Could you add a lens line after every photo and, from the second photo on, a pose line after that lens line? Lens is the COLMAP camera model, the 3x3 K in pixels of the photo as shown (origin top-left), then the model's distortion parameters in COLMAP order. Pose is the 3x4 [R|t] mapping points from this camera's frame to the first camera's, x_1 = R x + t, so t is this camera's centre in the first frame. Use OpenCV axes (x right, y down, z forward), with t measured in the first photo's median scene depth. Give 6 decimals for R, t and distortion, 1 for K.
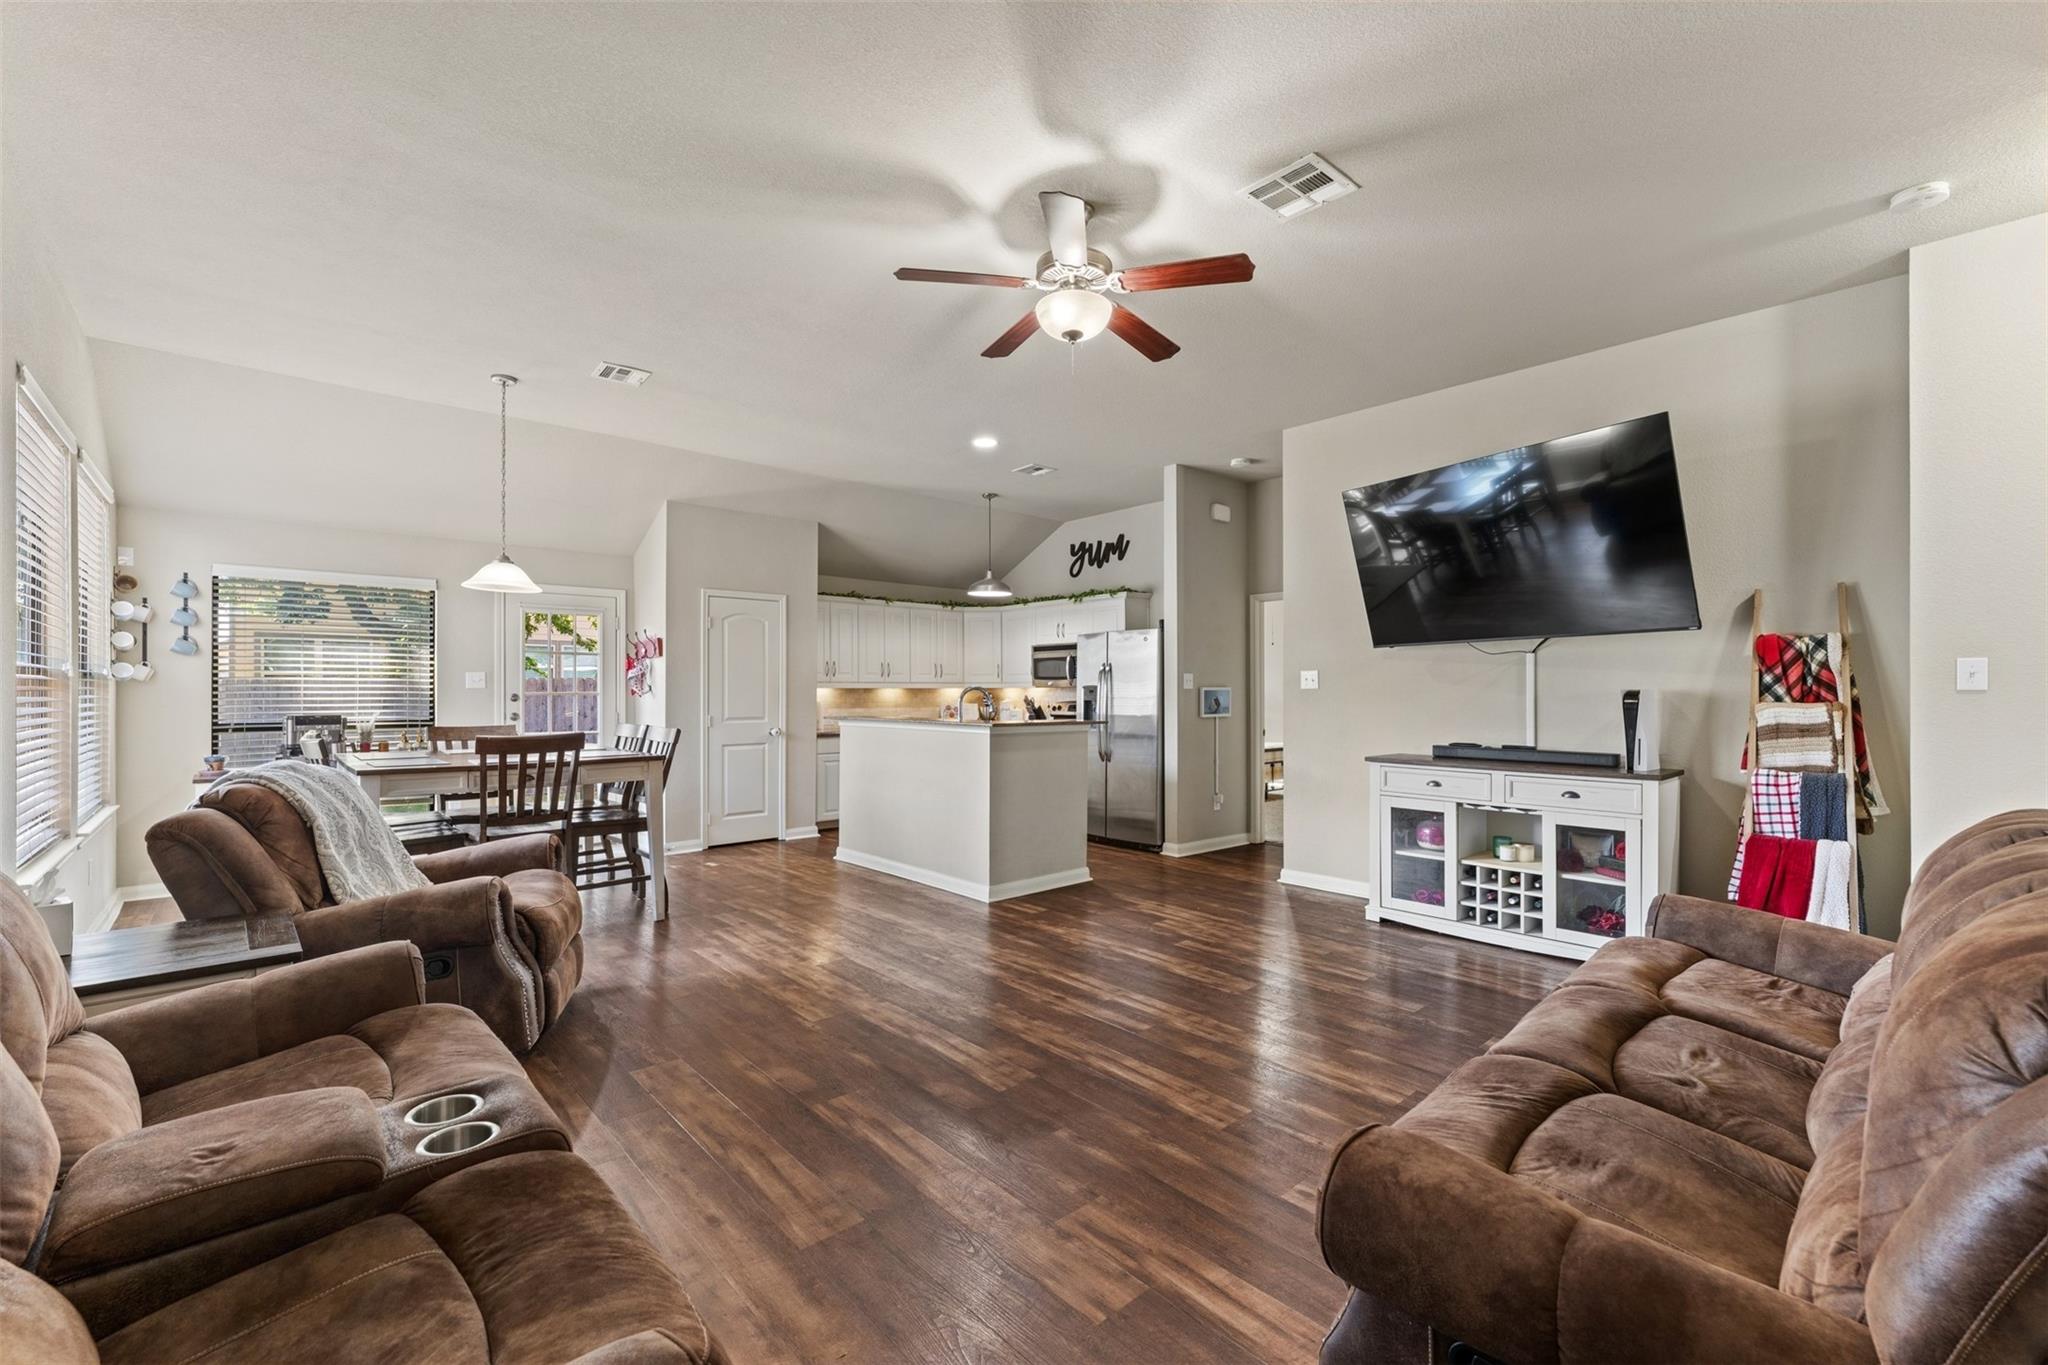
lens RADIAL K [[887.9, 0, 1037.9], [0, 887.9, 688.7], [0, 0, 1]] dist [-0.003064, -0.000146]
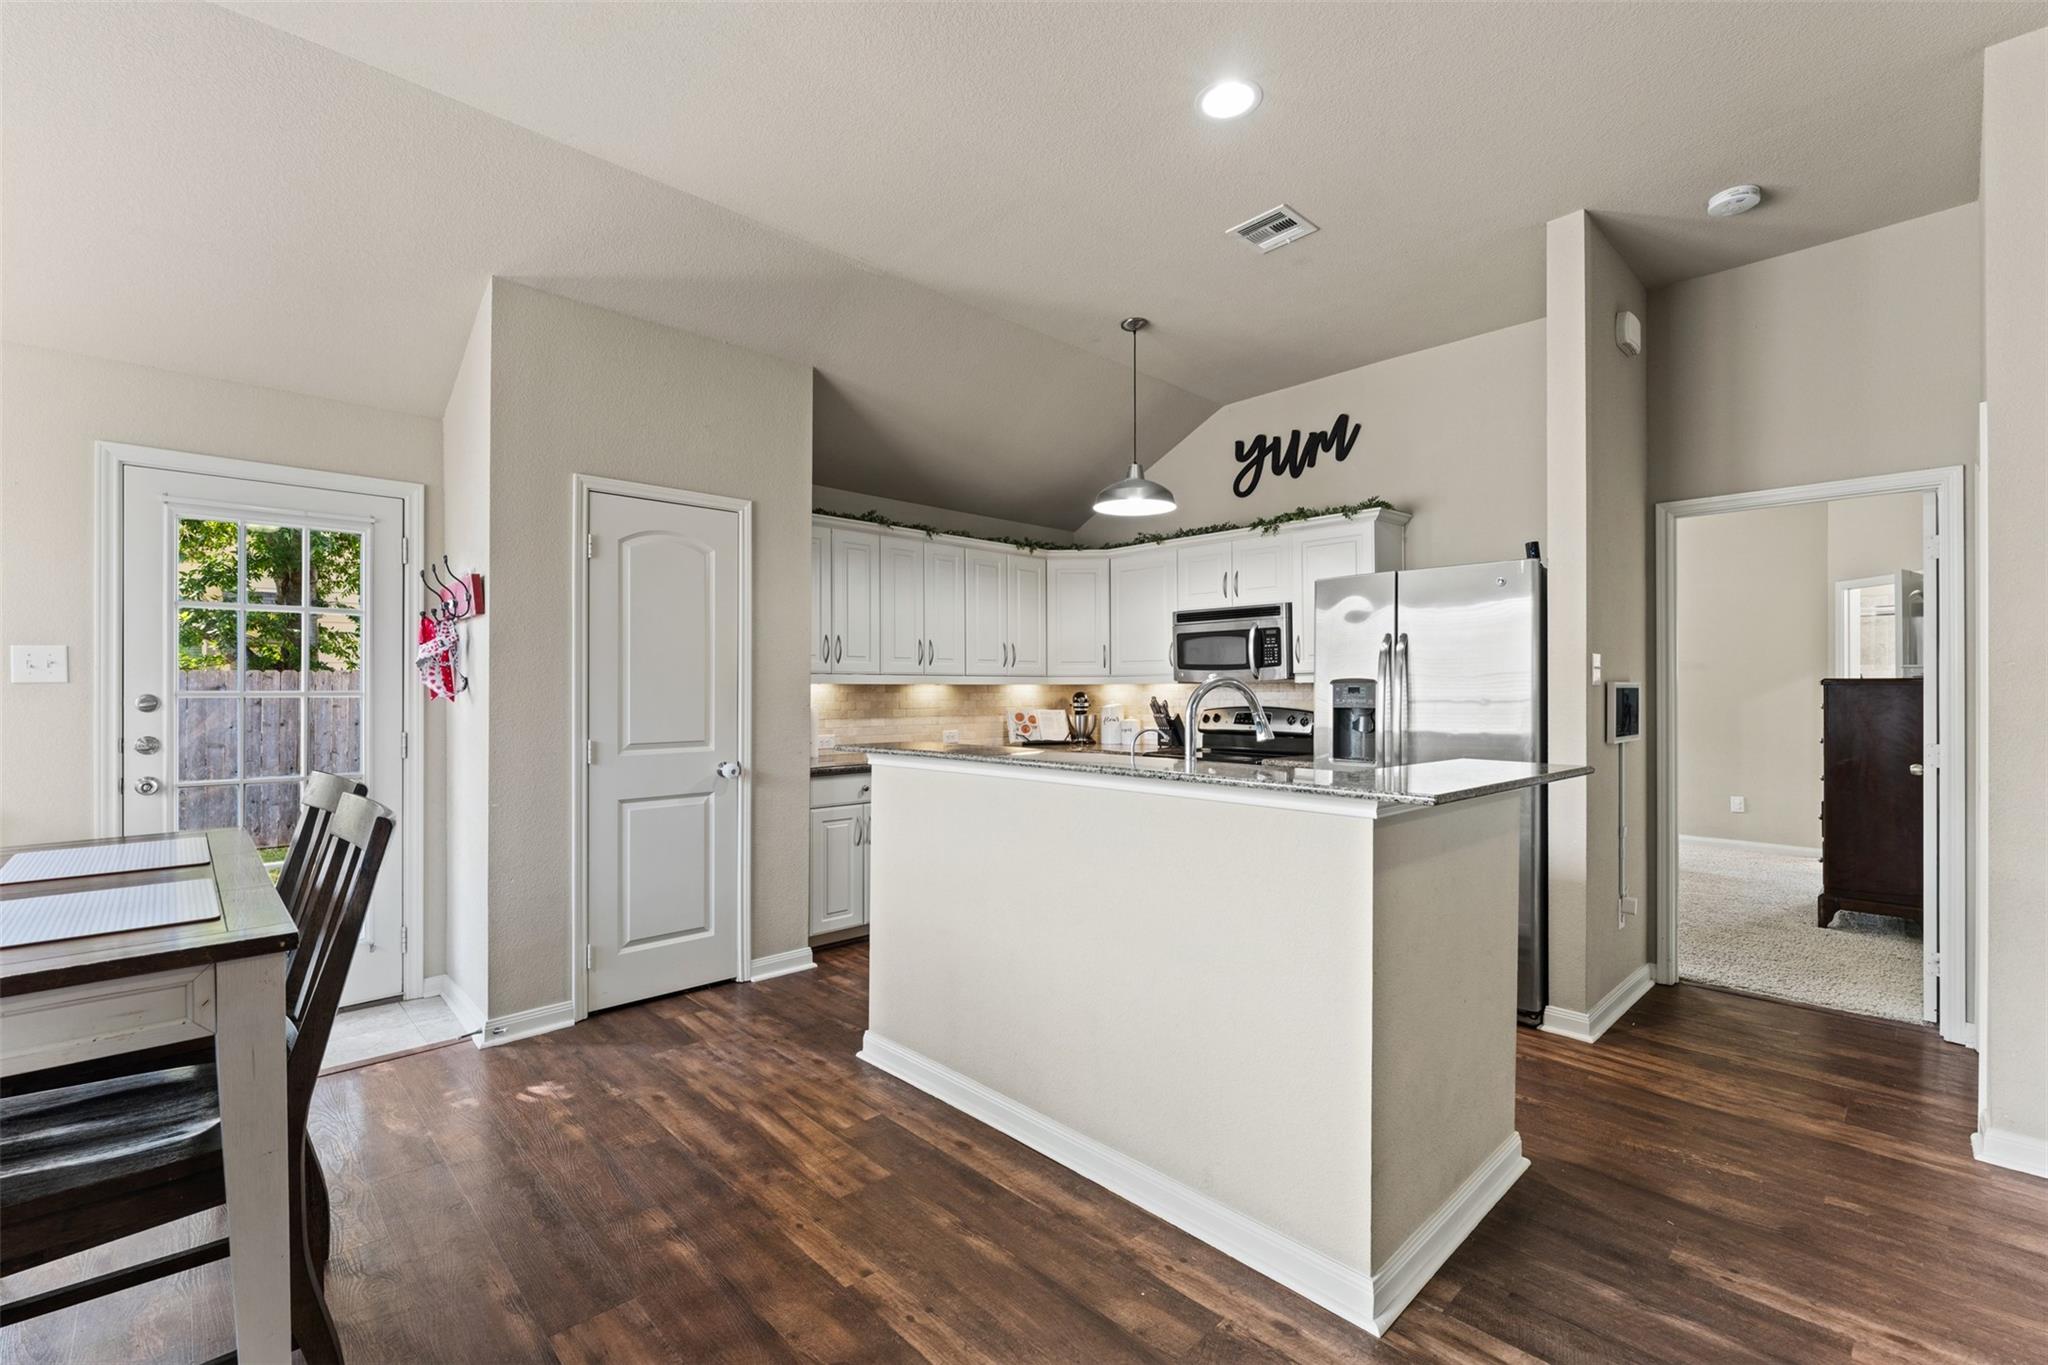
lens RADIAL K [[887.9, 0, 1026.0], [0, 887.9, 686.1], [0, 0, 1]] dist [-0.003064, -0.000146]
pose [[0.999673, 0.000554, 0.025558, -0.125886], [-0.000526, 0.999999, -0.001127, 0.001246], [-0.025559, 0.001113, 0.999673, 0.439306]]
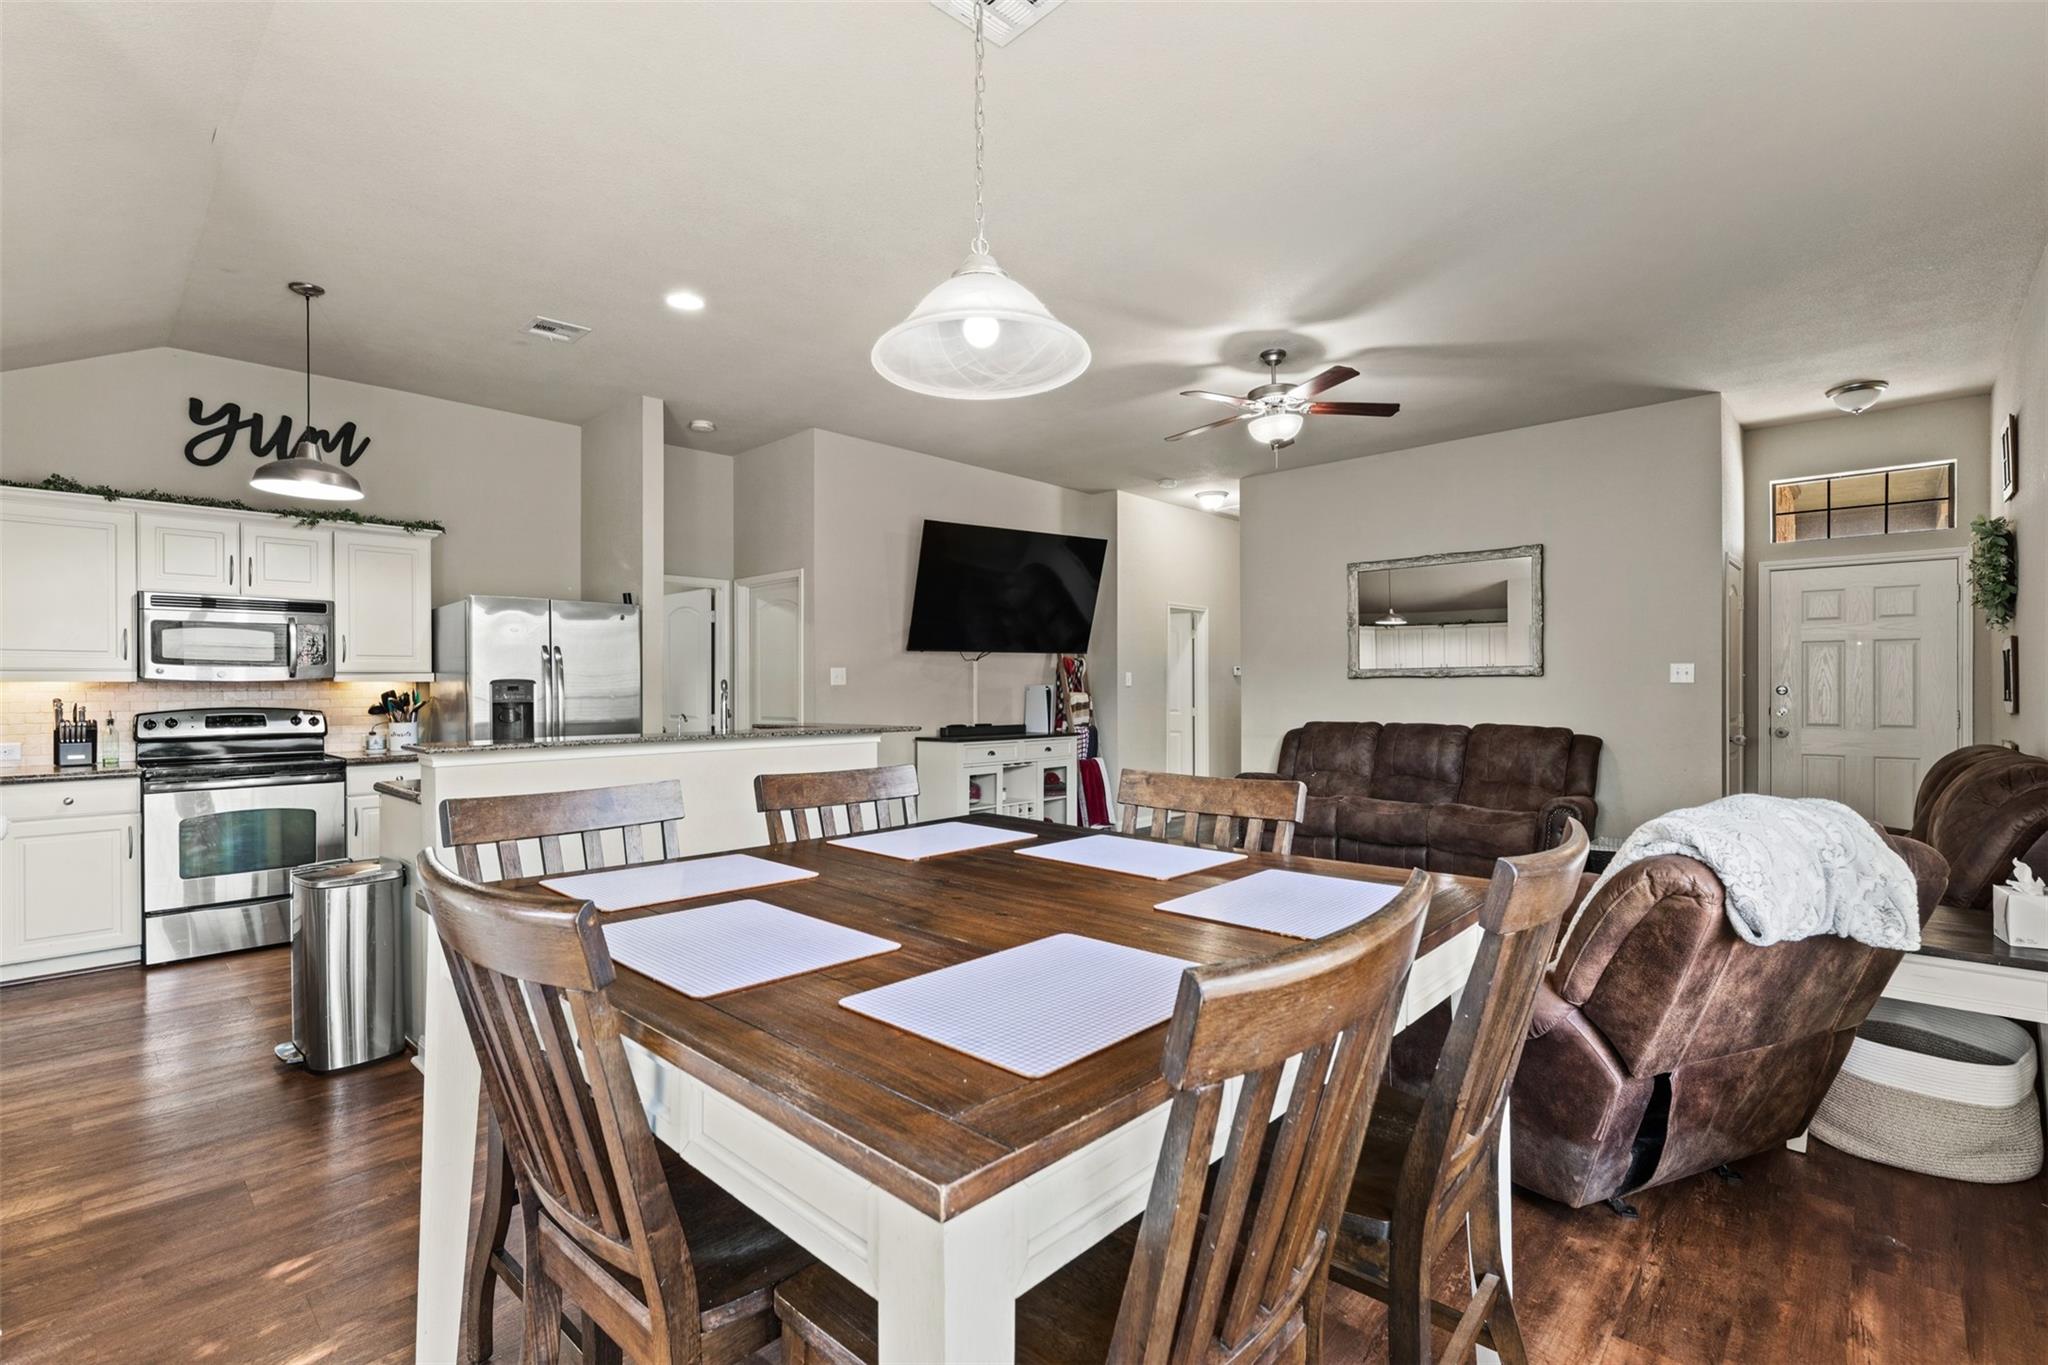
lens RADIAL K [[917.5, 0, 1038.3], [0, 917.5, 688.9], [0, 0, 1]] dist [0.004865, 0.000039]
pose [[-0.088434, -0.006042, 0.996064, -0.564171], [-0.002346, 0.999980, 0.005858, -0.001409], [-0.996079, -0.001819, -0.088447, 0.603849]]
